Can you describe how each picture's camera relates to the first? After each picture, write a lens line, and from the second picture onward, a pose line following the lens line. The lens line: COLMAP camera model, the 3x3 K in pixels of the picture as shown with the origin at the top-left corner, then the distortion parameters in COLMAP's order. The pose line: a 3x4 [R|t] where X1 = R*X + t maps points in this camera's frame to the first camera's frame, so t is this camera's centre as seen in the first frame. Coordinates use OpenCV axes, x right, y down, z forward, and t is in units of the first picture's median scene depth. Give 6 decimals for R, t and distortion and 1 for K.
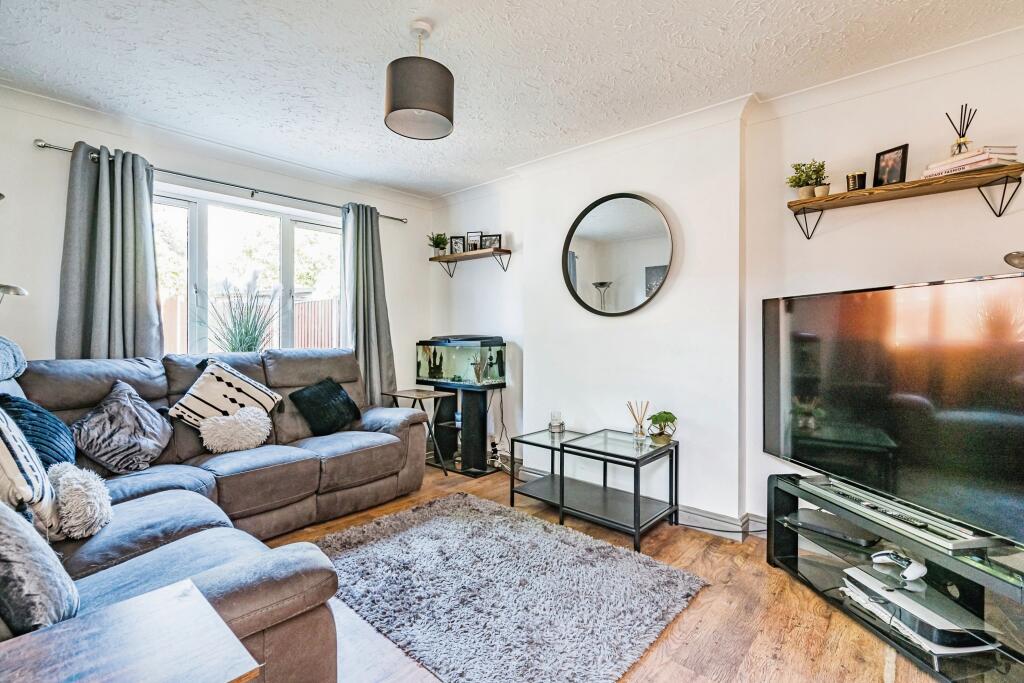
lens RADIAL K [[468.2, 0, 510.7], [0, 468.2, 326.1], [0, 0, 1]] dist [-0.002434, 0.000783]
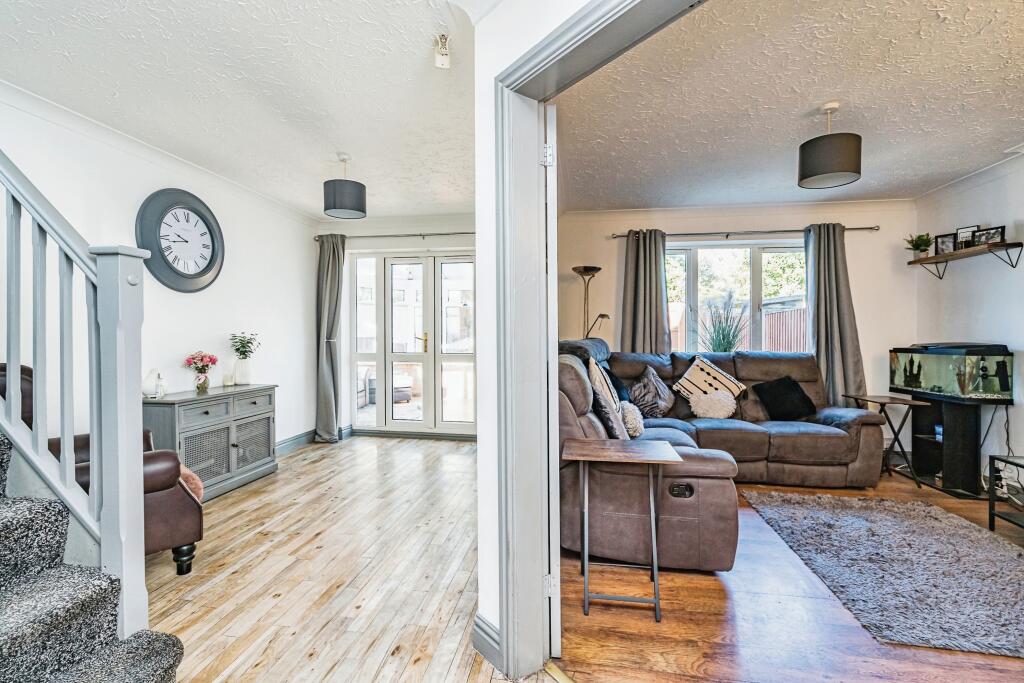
lens RADIAL K [[459.3, 0, 511.3], [0, 459.3, 341.6], [0, 0, 1]] dist [-0.001642, 0.000736]
pose [[0.544214, 0.012124, -0.838859, 0.229144], [0.005488, 0.999823, 0.018011, -0.004647], [0.838928, -0.014406, 0.544051, -0.256172]]
